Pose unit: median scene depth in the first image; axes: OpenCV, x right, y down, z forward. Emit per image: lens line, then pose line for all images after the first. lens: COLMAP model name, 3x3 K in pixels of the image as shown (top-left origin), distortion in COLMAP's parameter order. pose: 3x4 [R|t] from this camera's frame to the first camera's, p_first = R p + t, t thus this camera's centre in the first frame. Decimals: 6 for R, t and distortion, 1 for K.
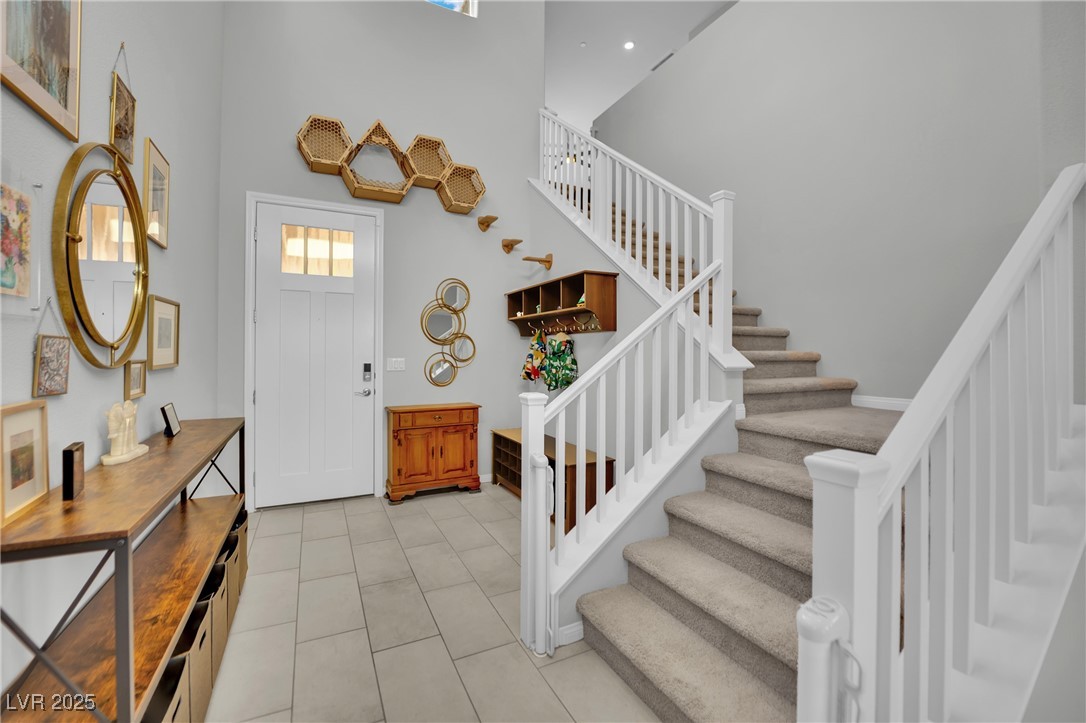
lens RADIAL K [[438.1, 0, 541.8], [0, 438.1, 356.0], [0, 0, 1]] dist [-0.000851, 0.000089]
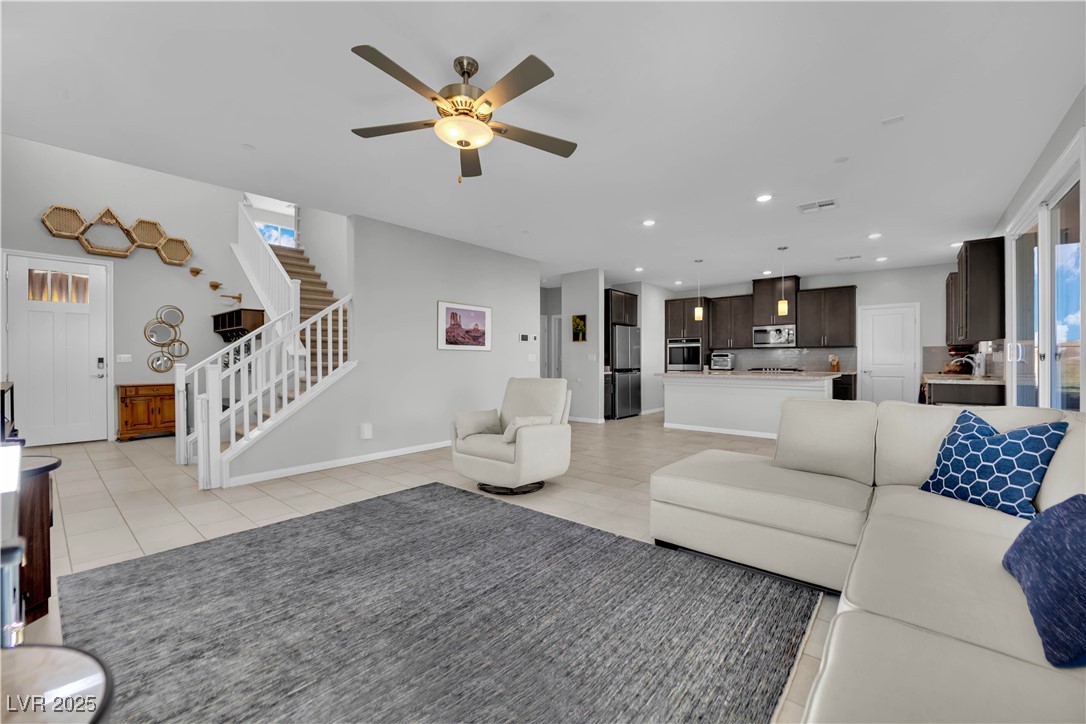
lens RADIAL K [[438.1, 0, 539.8], [0, 438.1, 364.7], [0, 0, 1]] dist [-0.000851, 0.000089]
pose [[0.932613, -0.007112, 0.360809, 0.518413], [0.003761, 0.999943, 0.009990, 0.031947], [-0.360859, -0.007960, 0.932586, -1.068581]]
